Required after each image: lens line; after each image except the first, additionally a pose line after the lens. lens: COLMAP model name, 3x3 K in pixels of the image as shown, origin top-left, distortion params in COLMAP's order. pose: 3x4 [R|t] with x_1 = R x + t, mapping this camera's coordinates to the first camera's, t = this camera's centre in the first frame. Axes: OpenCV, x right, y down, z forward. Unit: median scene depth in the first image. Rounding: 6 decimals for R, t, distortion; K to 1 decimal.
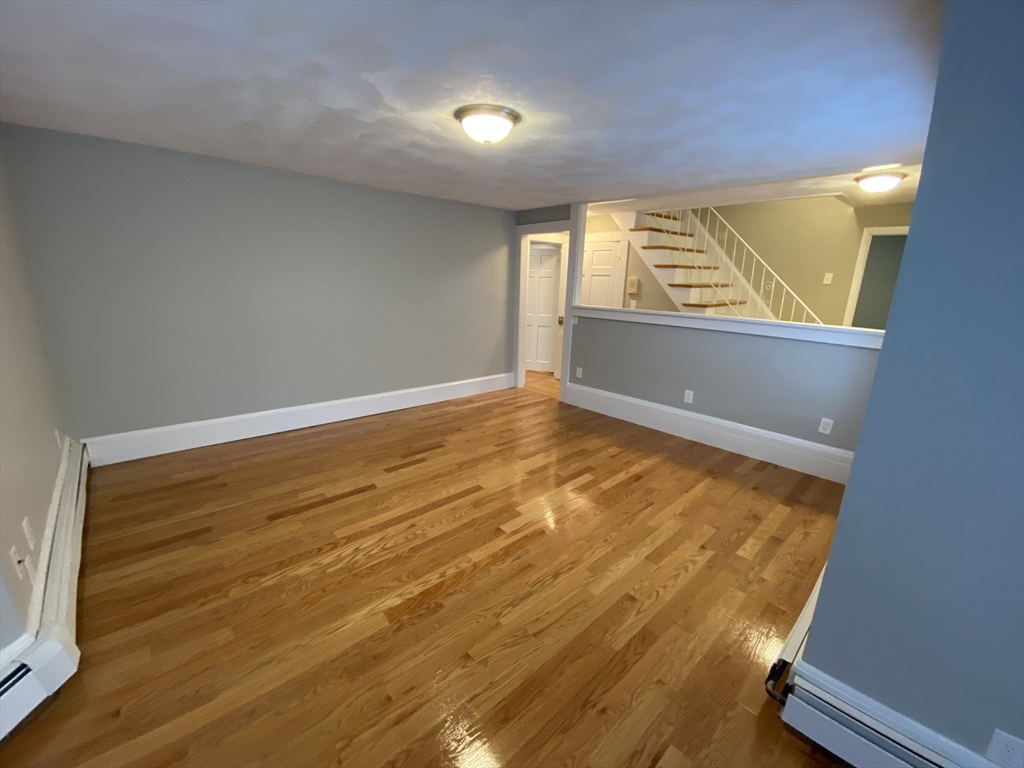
lens RADIAL K [[412.7, 0, 509.2], [0, 412.7, 384.7], [0, 0, 1]] dist [0.013692, -0.017192]
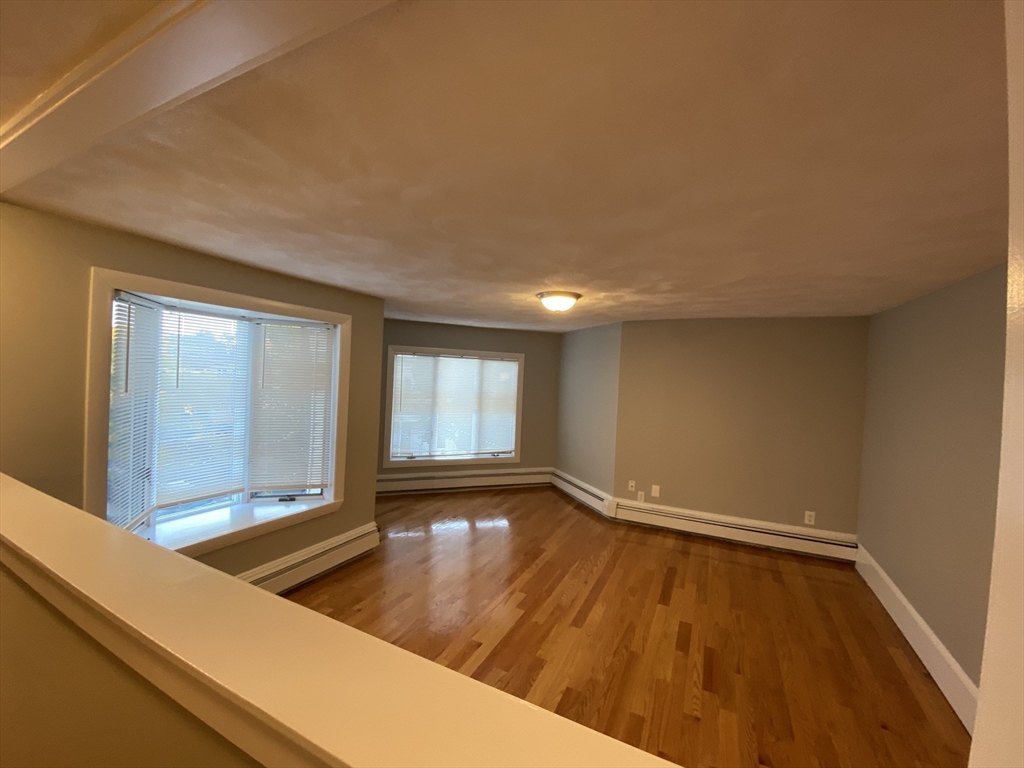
lens RADIAL K [[412.7, 0, 511.1], [0, 412.7, 382.8], [0, 0, 1]] dist [0.013692, -0.017192]
pose [[-0.927918, -0.059057, -0.368077, 0.384903], [-0.157678, 0.956877, 0.243976, -0.417515], [0.337796, 0.284428, -0.897215, 1.439557]]
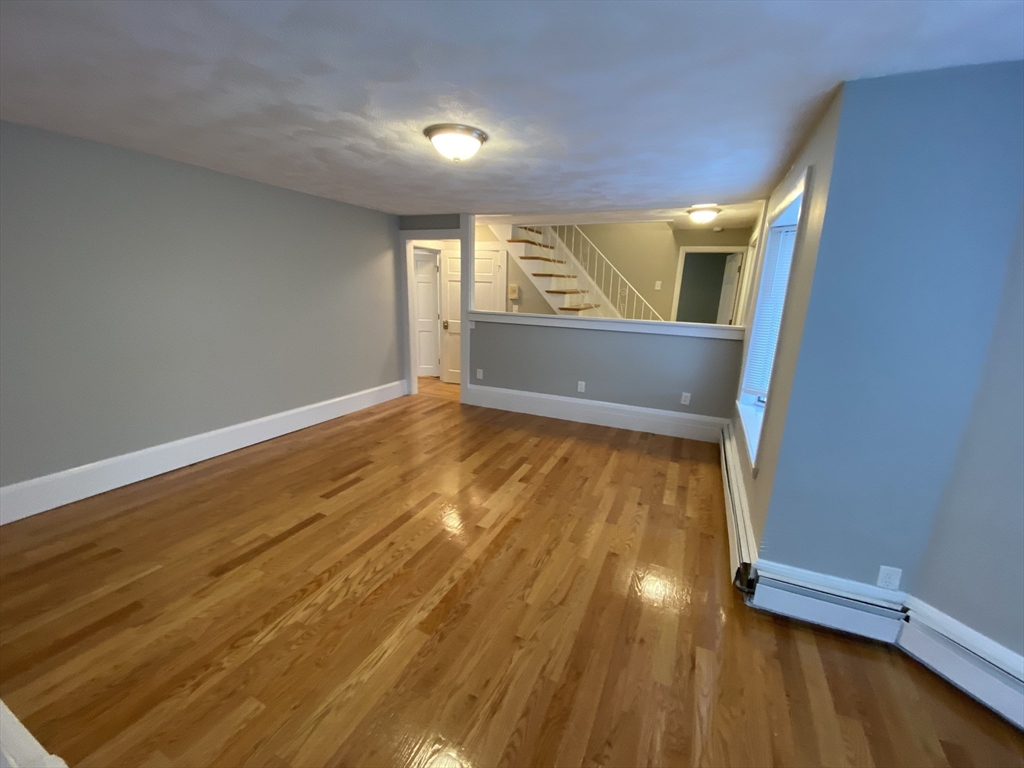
lens RADIAL K [[412.7, 0, 510.4], [0, 412.7, 384.0], [0, 0, 1]] dist [0.013692, -0.017192]
pose [[0.919666, -0.088742, 0.382543, -0.235189], [0.092485, 0.995677, 0.008634, -0.008476], [-0.381656, 0.027439, 0.923897, -0.004702]]
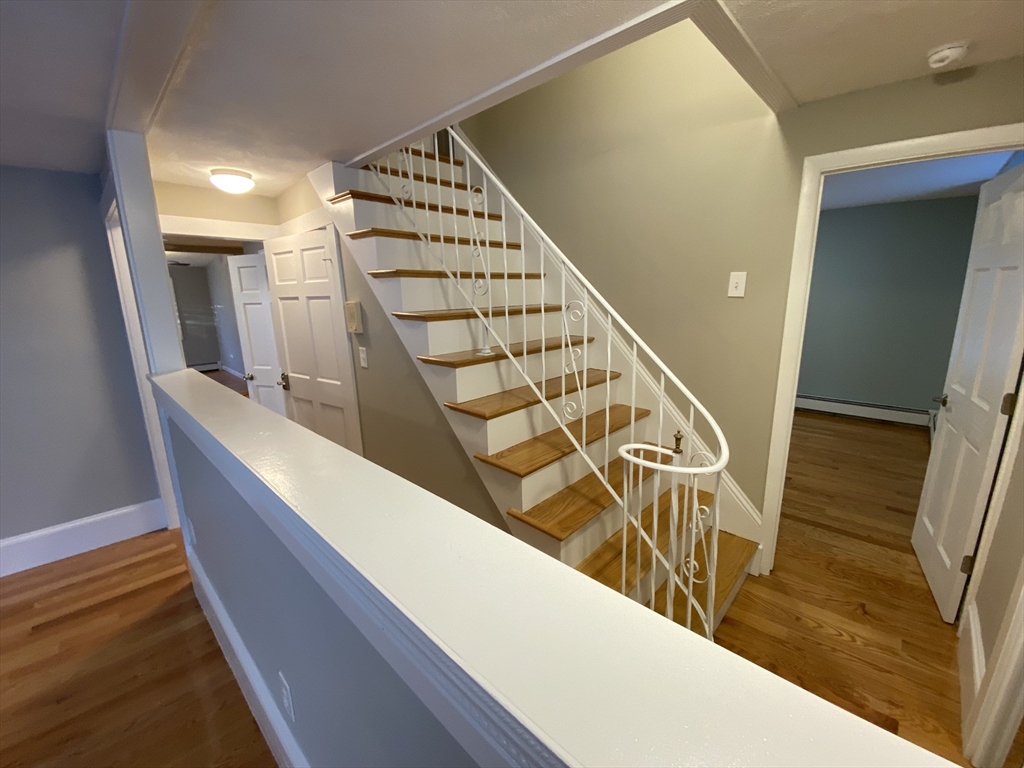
lens RADIAL K [[412.7, 0, 509.1], [0, 412.7, 382.4], [0, 0, 1]] dist [0.013692, -0.017192]
pose [[0.996005, -0.058642, 0.067342, 0.687877], [0.061955, 0.996914, -0.048207, -0.204235], [-0.064308, 0.052187, 0.996565, 0.808333]]
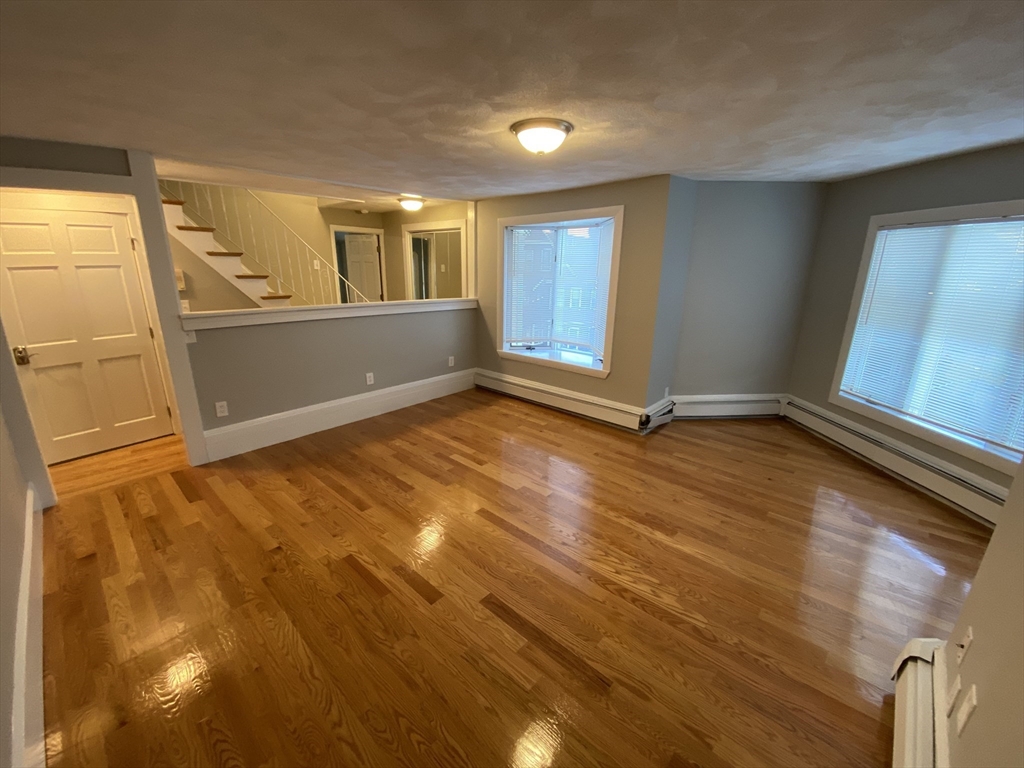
lens RADIAL K [[412.7, 0, 515.7], [0, 412.7, 382.8], [0, 0, 1]] dist [0.013692, -0.017192]
pose [[-0.093286, -0.291972, 0.951867, -0.763545], [0.241588, 0.920826, 0.306128, -0.239523], [-0.965884, 0.258517, -0.015363, 0.765413]]
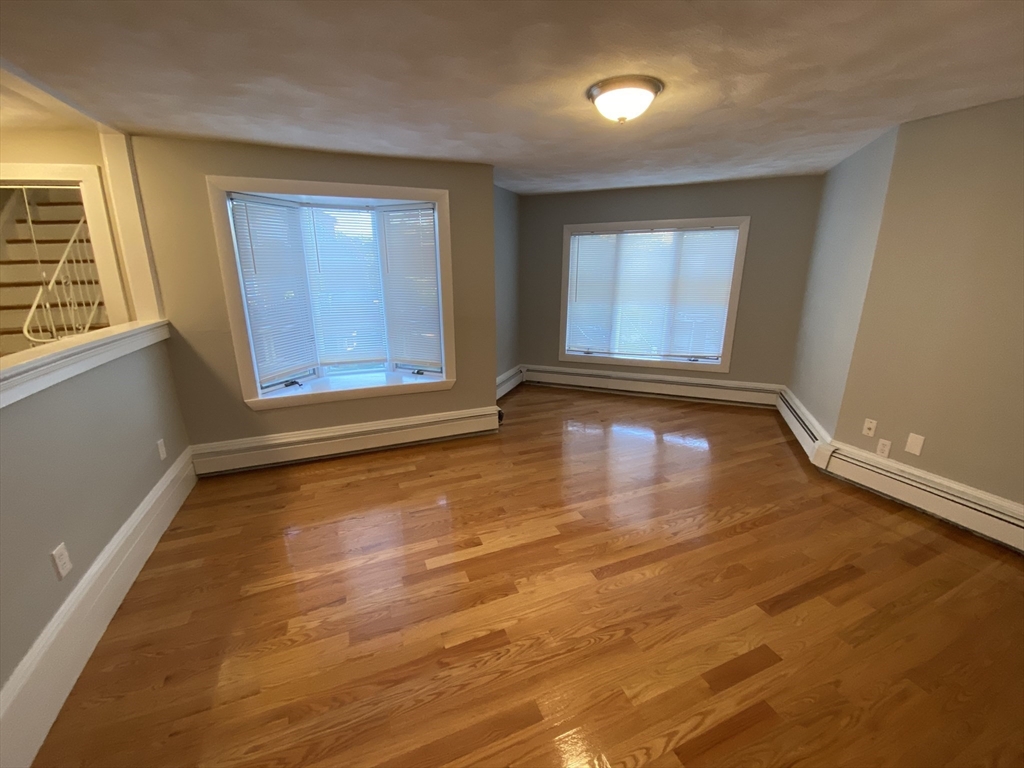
lens RADIAL K [[412.7, 0, 511.5], [0, 412.7, 381.8], [0, 0, 1]] dist [0.013692, -0.017192]
pose [[-0.939541, -0.111243, 0.323863, -0.111770], [0.067214, 0.867456, 0.492953, -0.344570], [-0.335774, 0.484918, -0.807534, 1.289696]]
